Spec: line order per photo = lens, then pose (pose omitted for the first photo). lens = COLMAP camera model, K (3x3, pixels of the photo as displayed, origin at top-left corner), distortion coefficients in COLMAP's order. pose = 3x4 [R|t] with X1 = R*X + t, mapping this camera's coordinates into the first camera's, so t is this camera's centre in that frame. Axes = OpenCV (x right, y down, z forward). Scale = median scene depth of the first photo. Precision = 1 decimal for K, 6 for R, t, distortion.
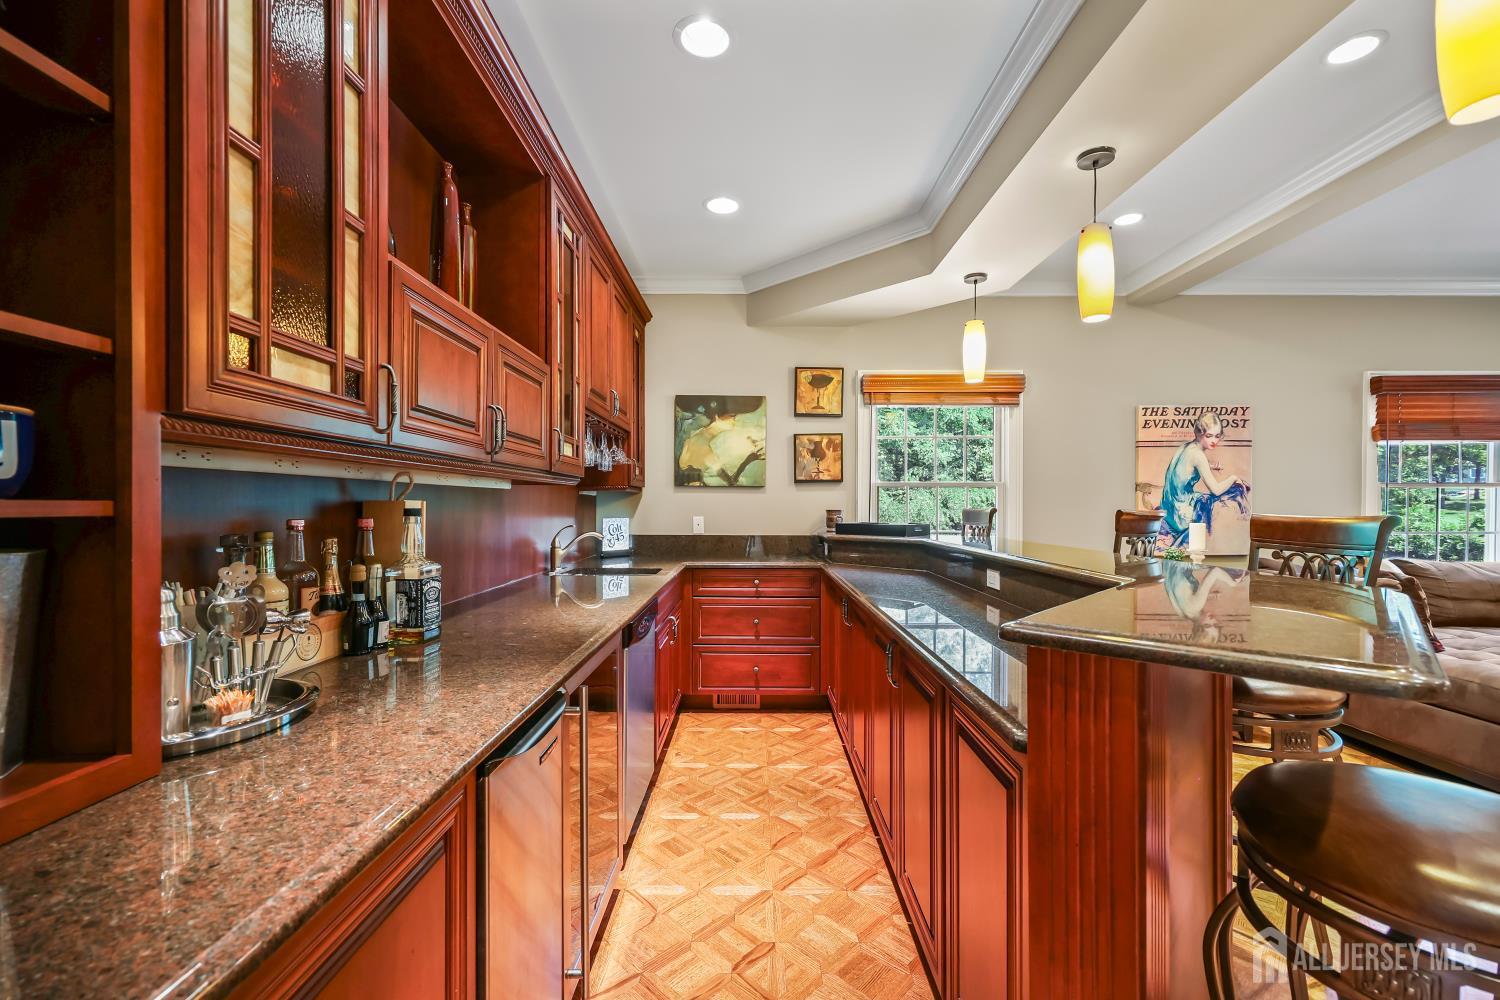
lens RADIAL K [[626.8, 0, 754.6], [0, 626.8, 510.1], [0, 0, 1]] dist [-0.000508, -0.000314]
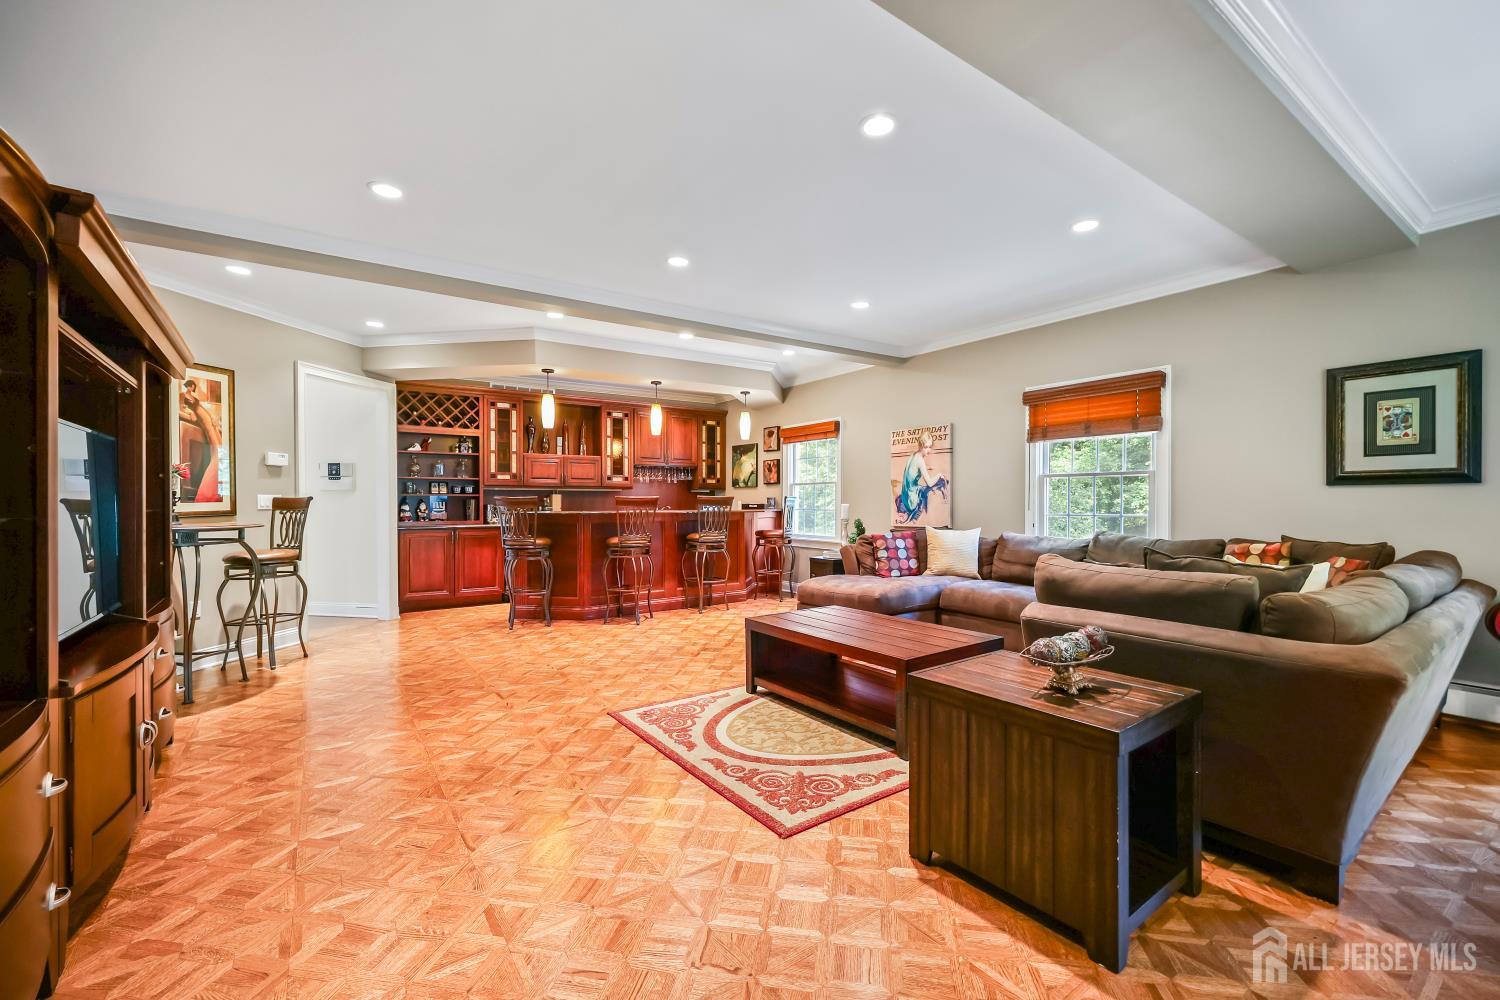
lens RADIAL K [[626.8, 0, 755.2], [0, 626.8, 502.5], [0, 0, 1]] dist [-0.000508, -0.000314]
pose [[0.570405, 0.002519, -0.821359, 1.721729], [-0.005565, 0.999984, -0.000798, 0.016895], [0.821344, 0.005026, 0.570410, -0.187591]]
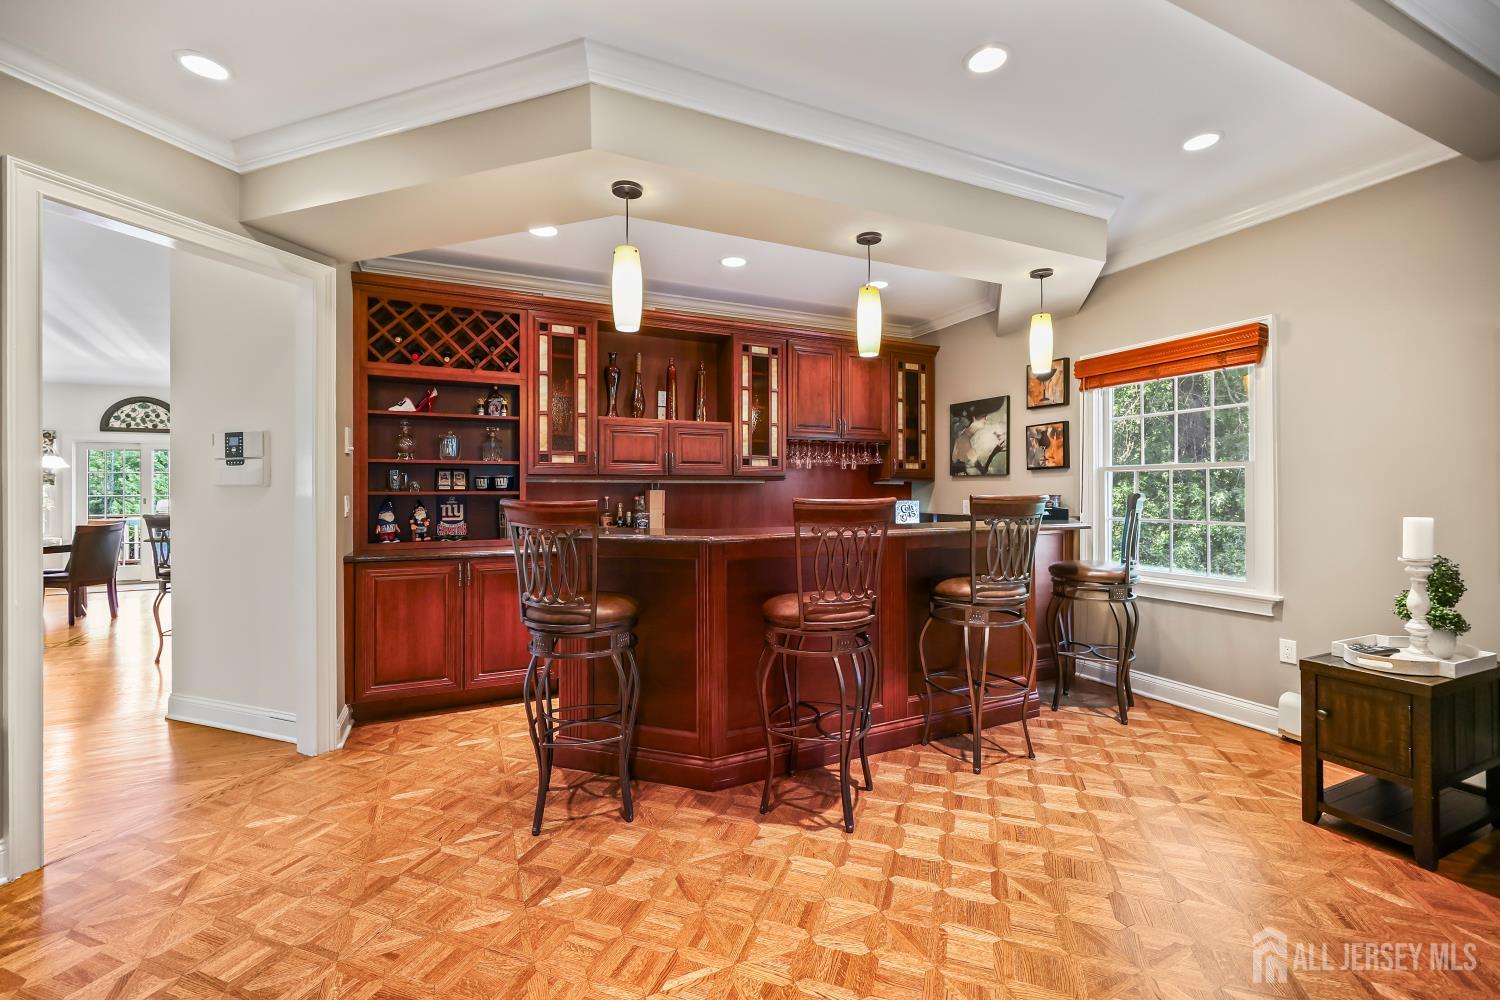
lens RADIAL K [[626.8, 0, 756.0], [0, 626.8, 490.4], [0, 0, 1]] dist [-0.000508, -0.000314]
pose [[0.425461, -0.003483, -0.904970, 0.854793], [-0.003646, 0.999978, -0.005562, -0.000379], [0.904970, 0.005666, 0.425438, 0.101149]]
